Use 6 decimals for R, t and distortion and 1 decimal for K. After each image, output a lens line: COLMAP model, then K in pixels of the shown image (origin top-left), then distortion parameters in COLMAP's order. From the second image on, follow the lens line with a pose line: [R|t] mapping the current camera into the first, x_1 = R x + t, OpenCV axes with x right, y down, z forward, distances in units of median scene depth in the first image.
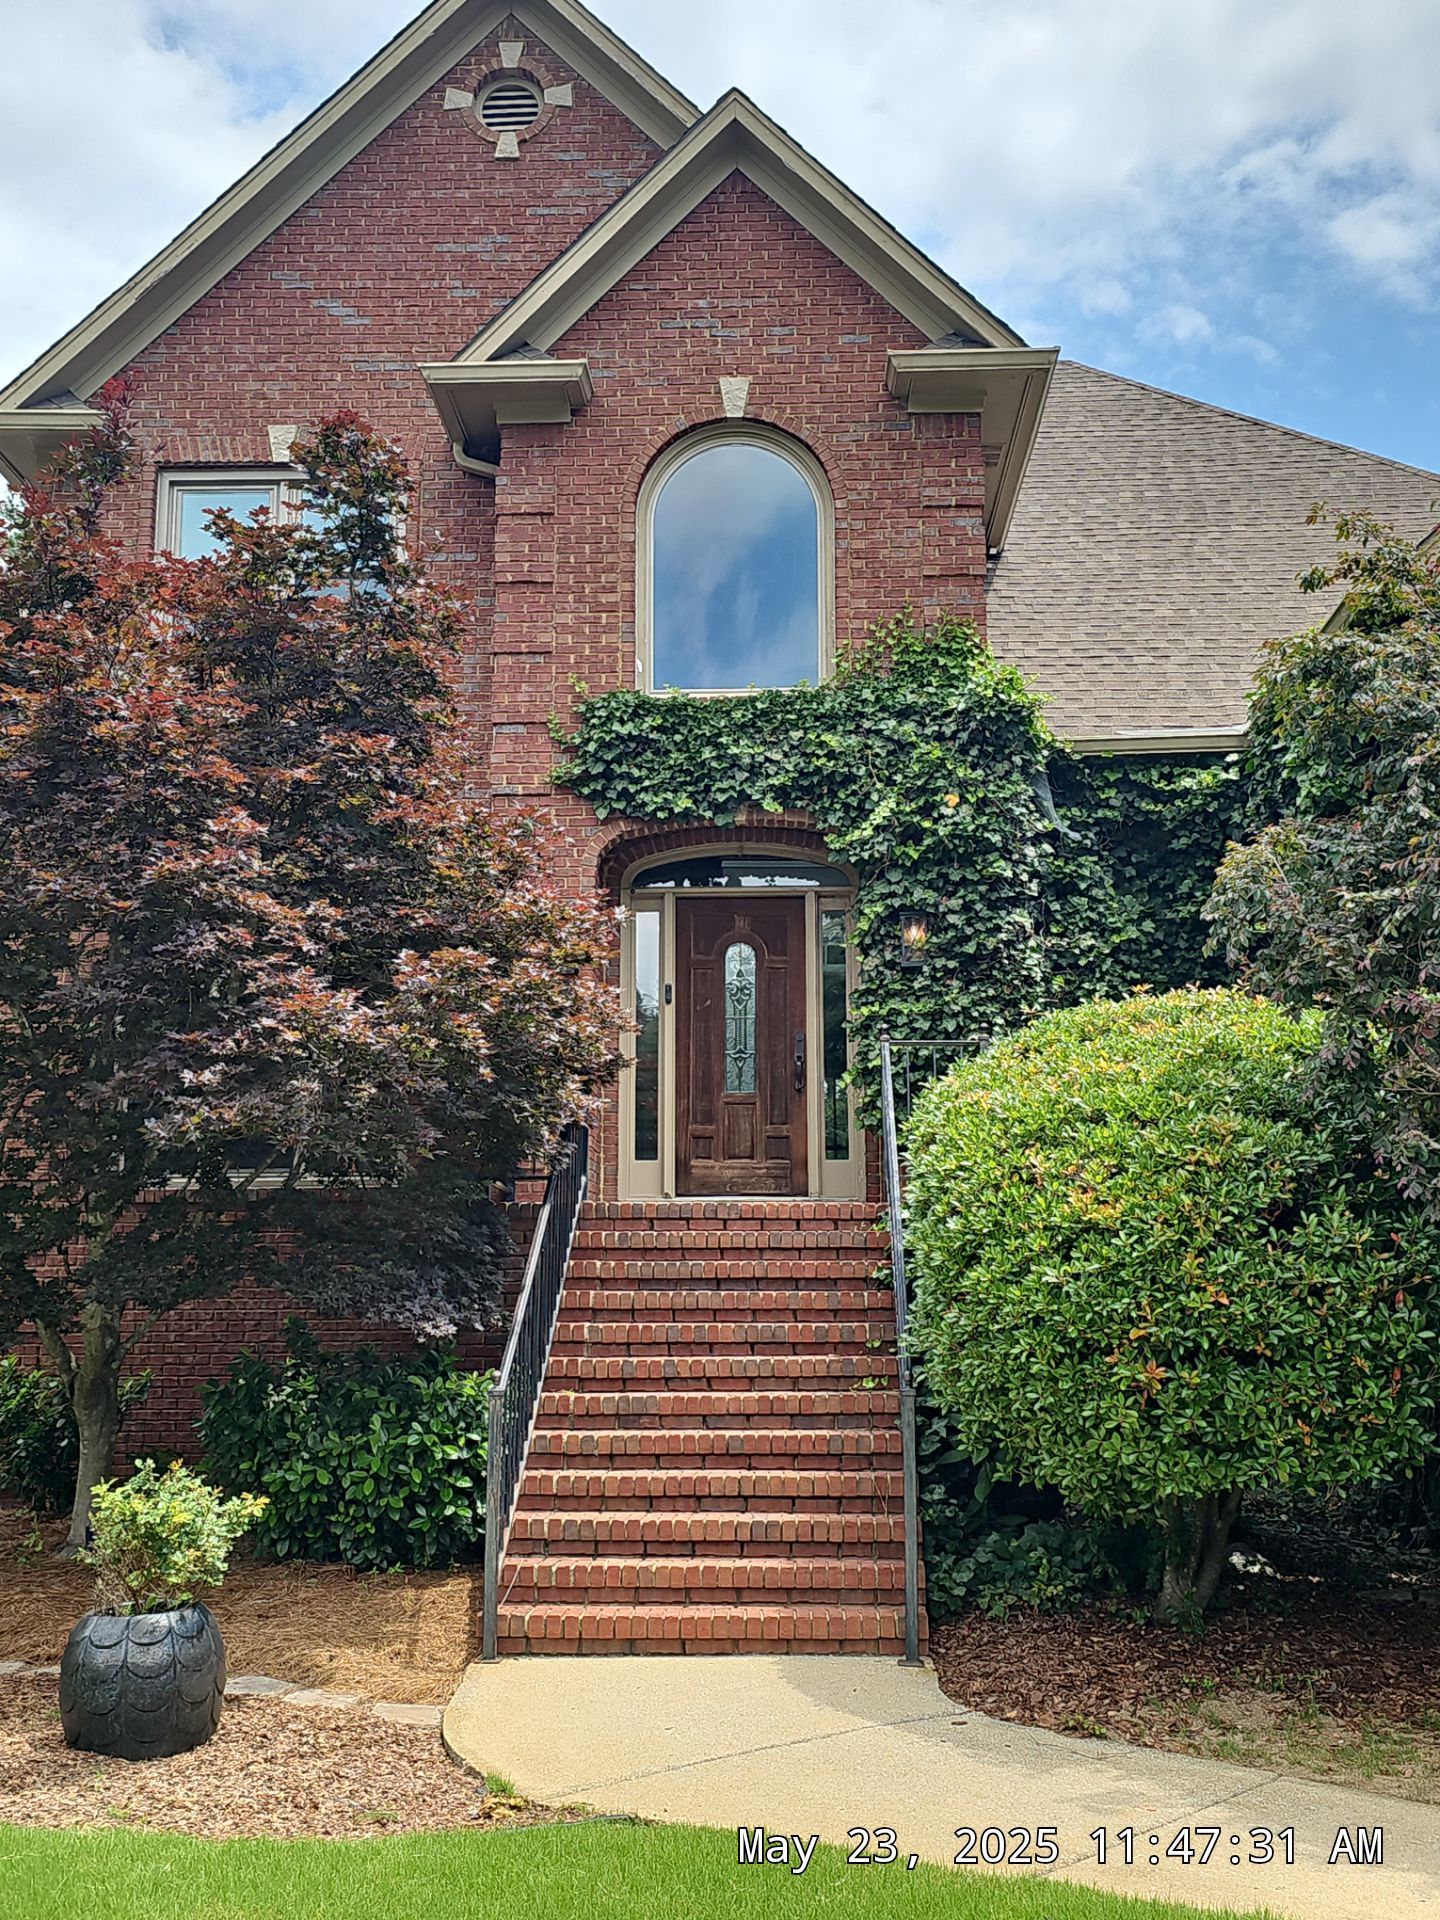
lens RADIAL K [[2051.1, 0, 710.6], [0, 2051.1, 971.4], [0, 0, 1]] dist [0.040405, 0.000000]
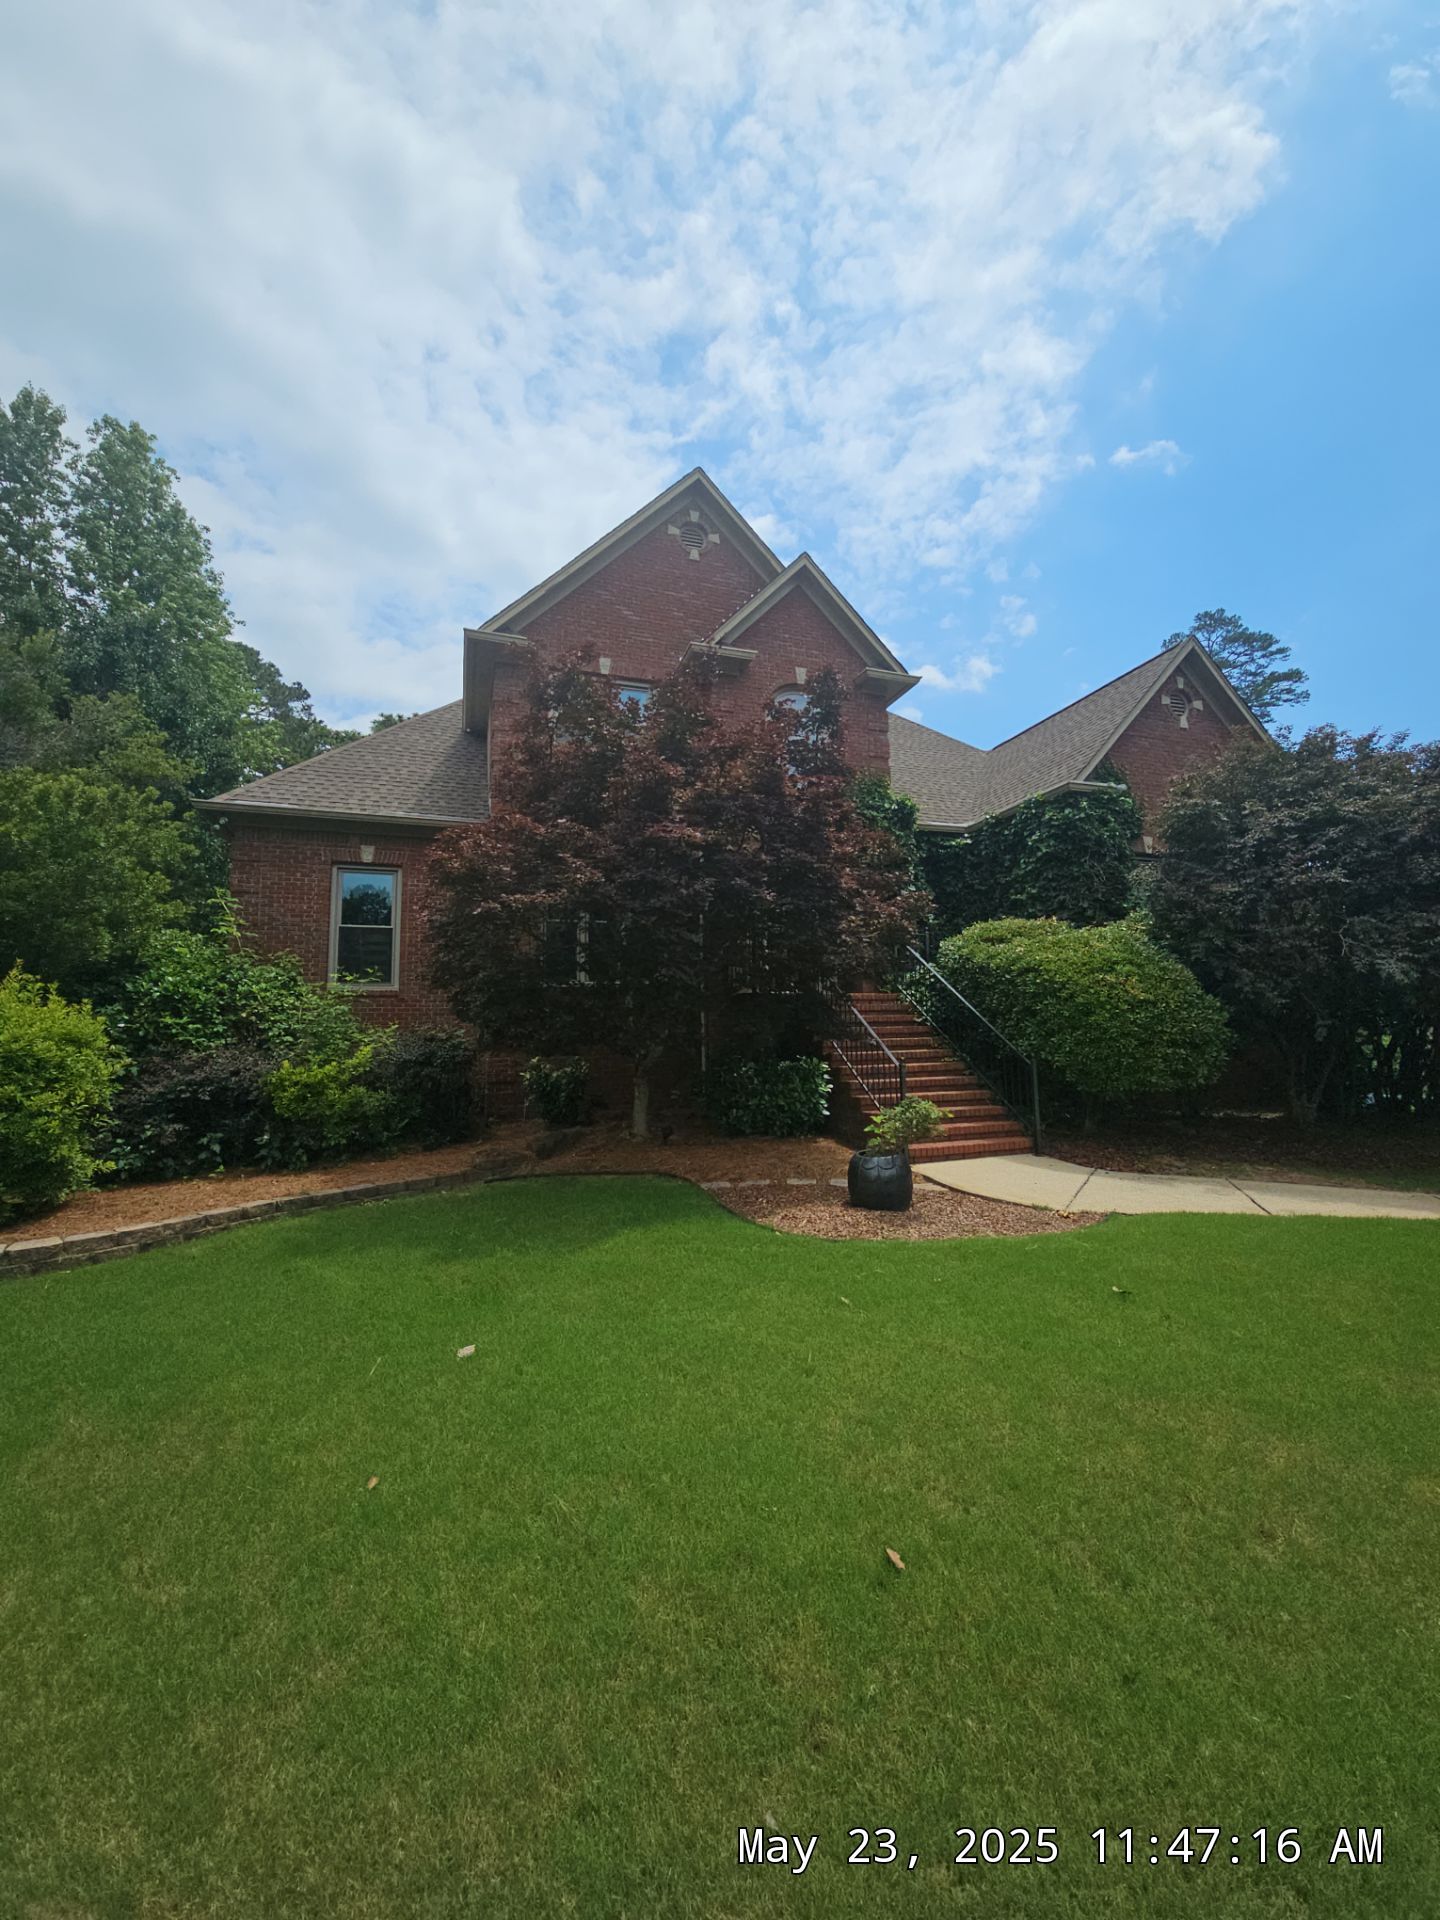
lens RADIAL K [[795.6, 0, 726.9], [0, 795.6, 959.9], [0, 0, 1]] dist [-0.006417, 0.000292]
pose [[0.929406, 0.019457, 0.368545, -0.443733], [-0.044824, 0.997168, 0.060394, 0.014353], [-0.366326, -0.072650, 0.927646, 0.106383]]
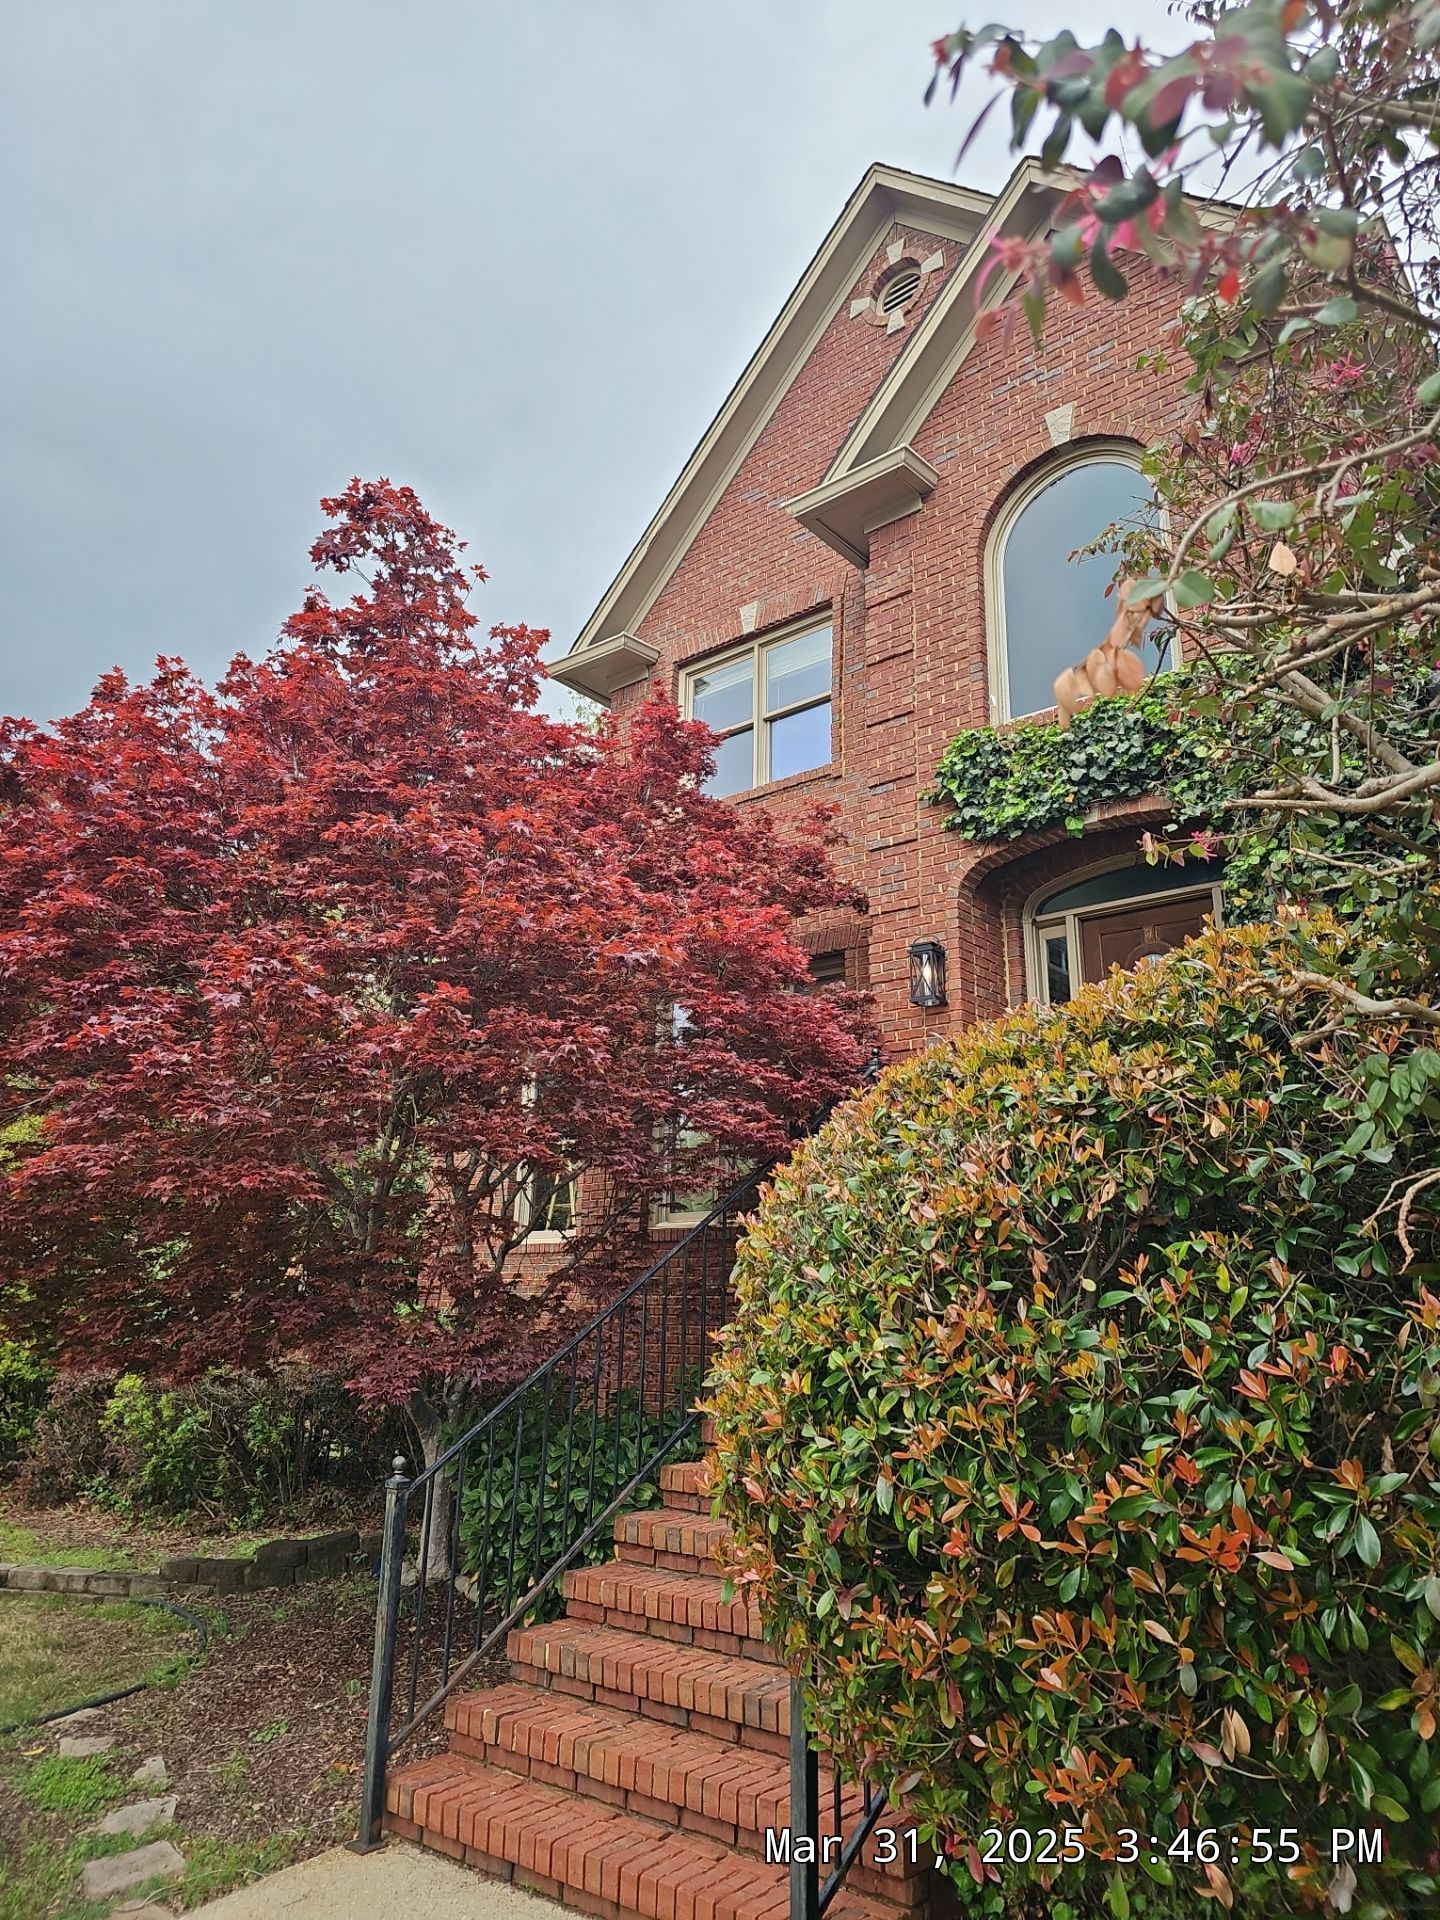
lens RADIAL K [[1265.9, 0, 727.7], [0, 1265.9, 948.1], [0, 0, 1]] dist [0.022286, -0.023247]
pose [[0.798622, -0.157829, -0.580769, 0.213332], [0.093635, 0.985834, -0.139151, 0.050198], [0.594504, 0.056749, 0.802087, 0.429164]]
